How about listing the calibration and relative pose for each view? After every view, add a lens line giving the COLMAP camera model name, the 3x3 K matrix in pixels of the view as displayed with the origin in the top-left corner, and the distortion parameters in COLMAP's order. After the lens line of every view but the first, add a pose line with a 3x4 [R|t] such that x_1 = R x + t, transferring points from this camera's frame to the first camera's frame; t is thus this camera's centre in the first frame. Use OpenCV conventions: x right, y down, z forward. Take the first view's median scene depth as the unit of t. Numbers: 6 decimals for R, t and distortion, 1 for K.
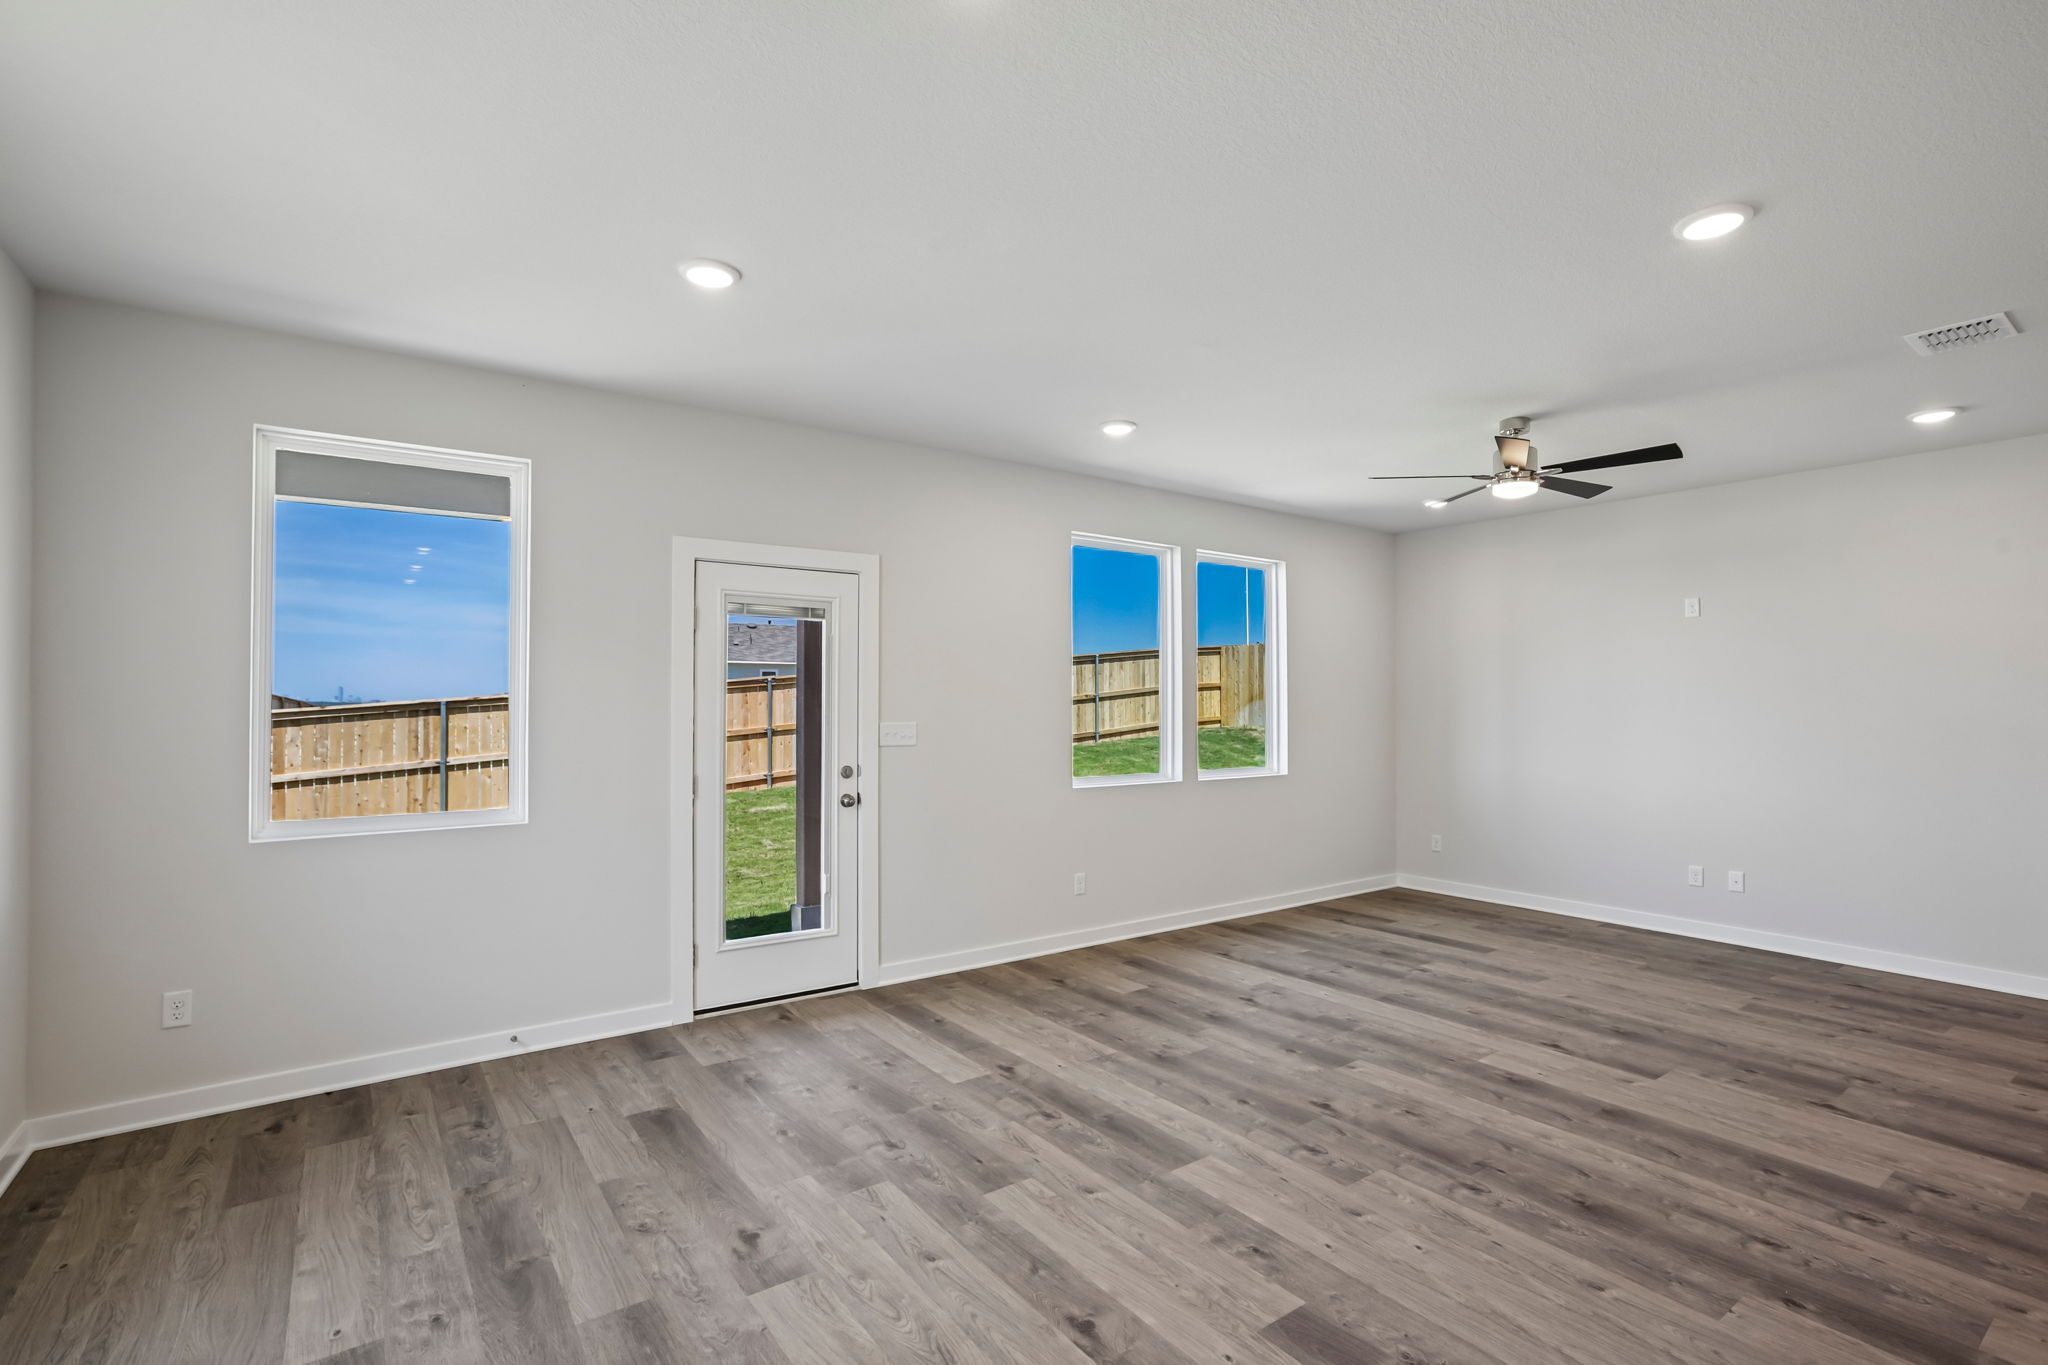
lens RADIAL K [[951.3, 0, 1030.7], [0, 951.3, 673.7], [0, 0, 1]] dist [-0.029704, 0.014376]
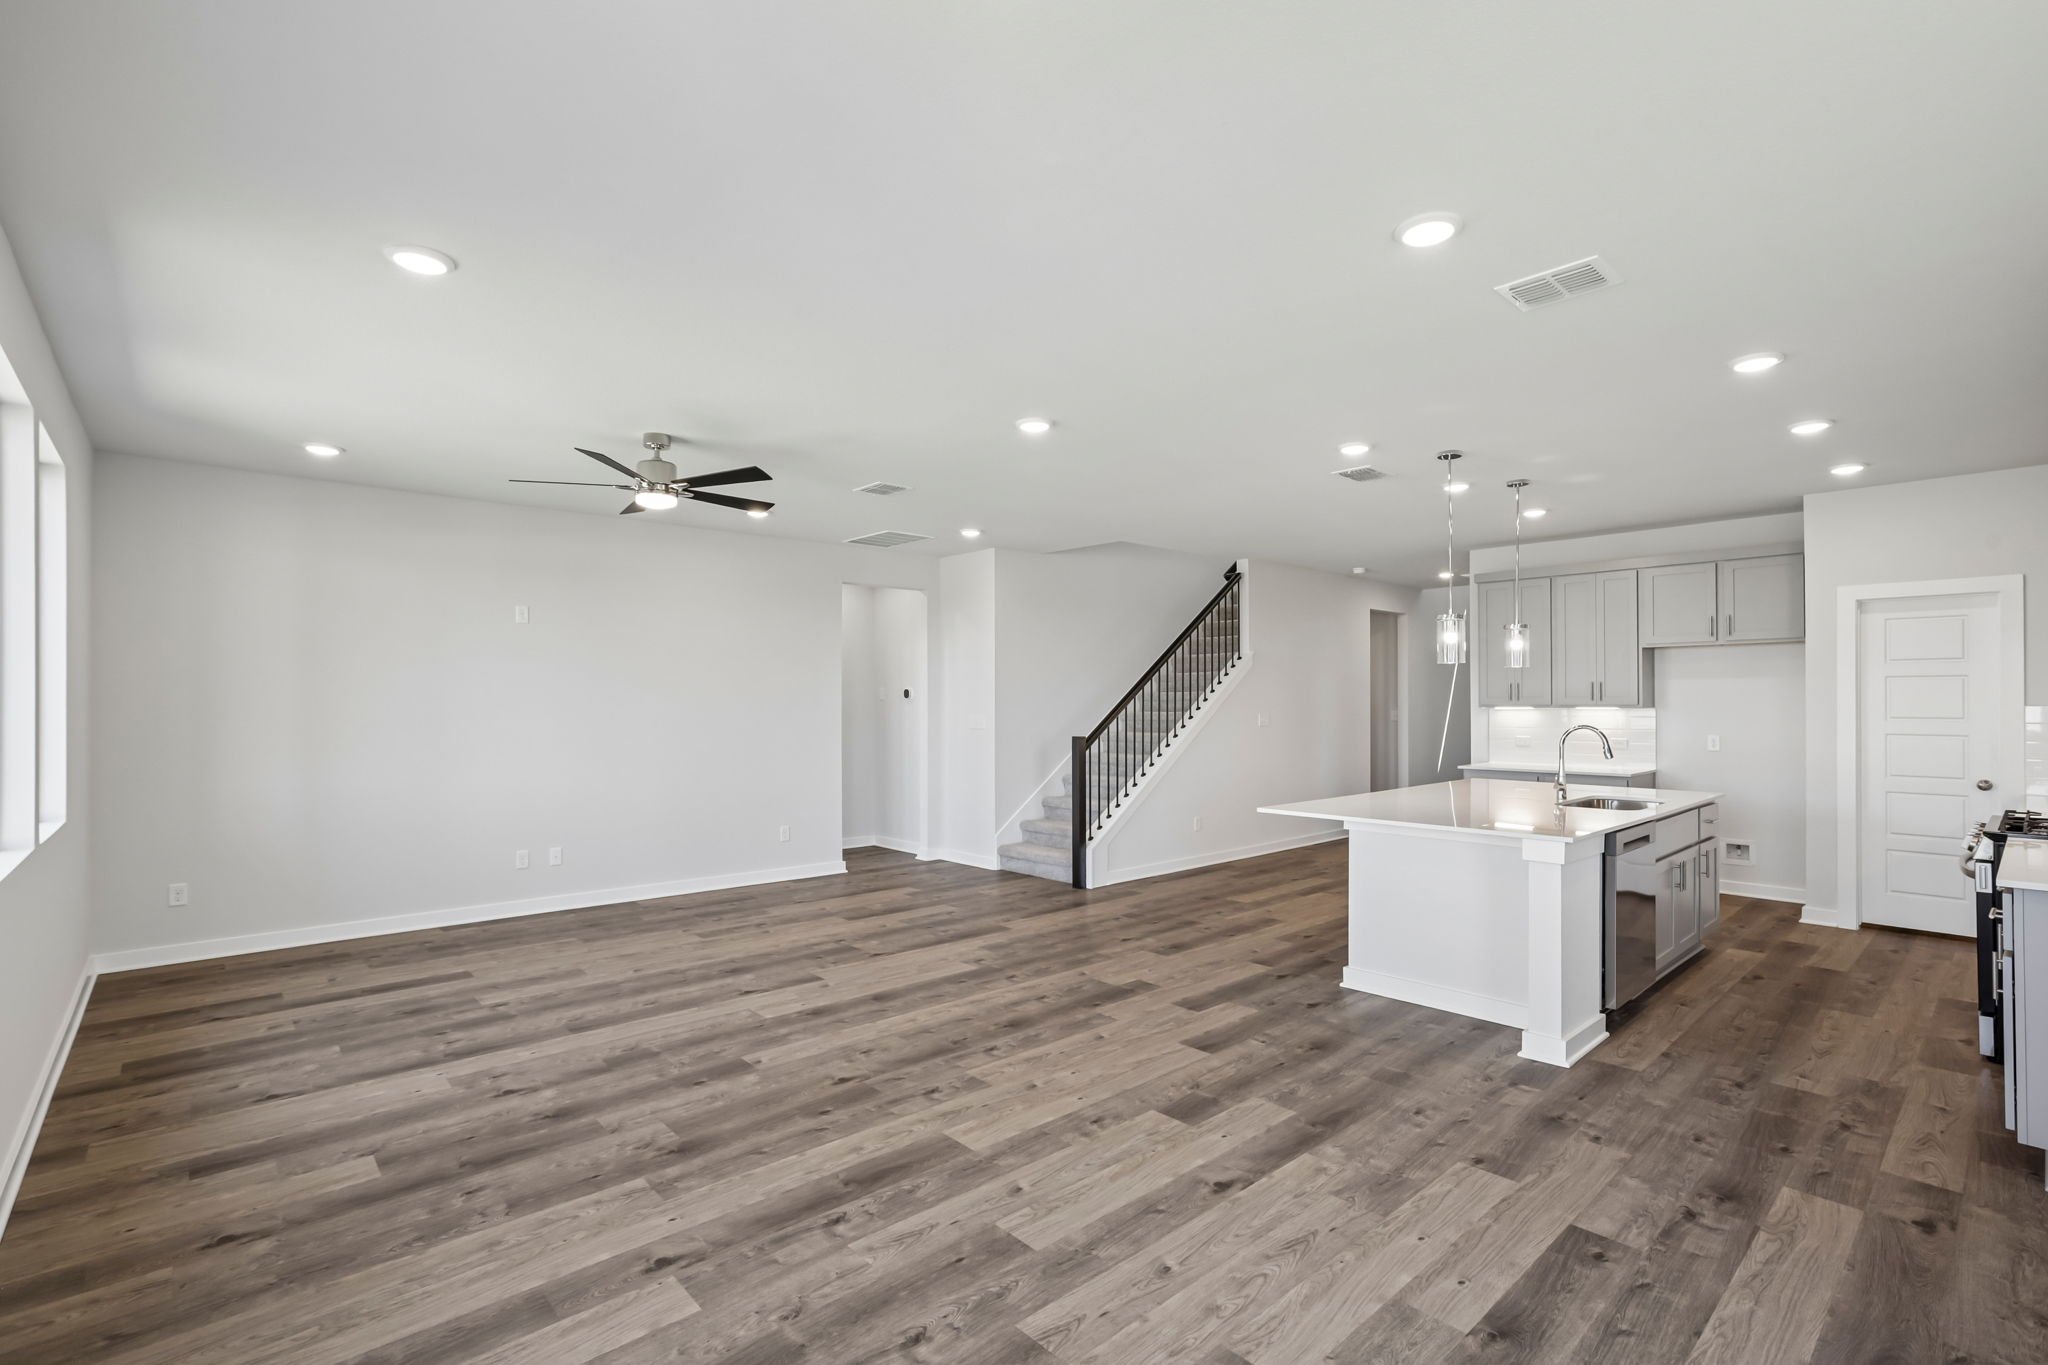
lens RADIAL K [[932.6, 0, 1040.6], [0, 932.6, 700.4], [0, 0, 1]] dist [-0.028431, 0.013469]
pose [[-0.115927, 0.003053, 0.993253, -0.667701], [-0.029924, 0.999531, -0.006565, 0.025428], [-0.992807, -0.030483, -0.115781, 0.803631]]
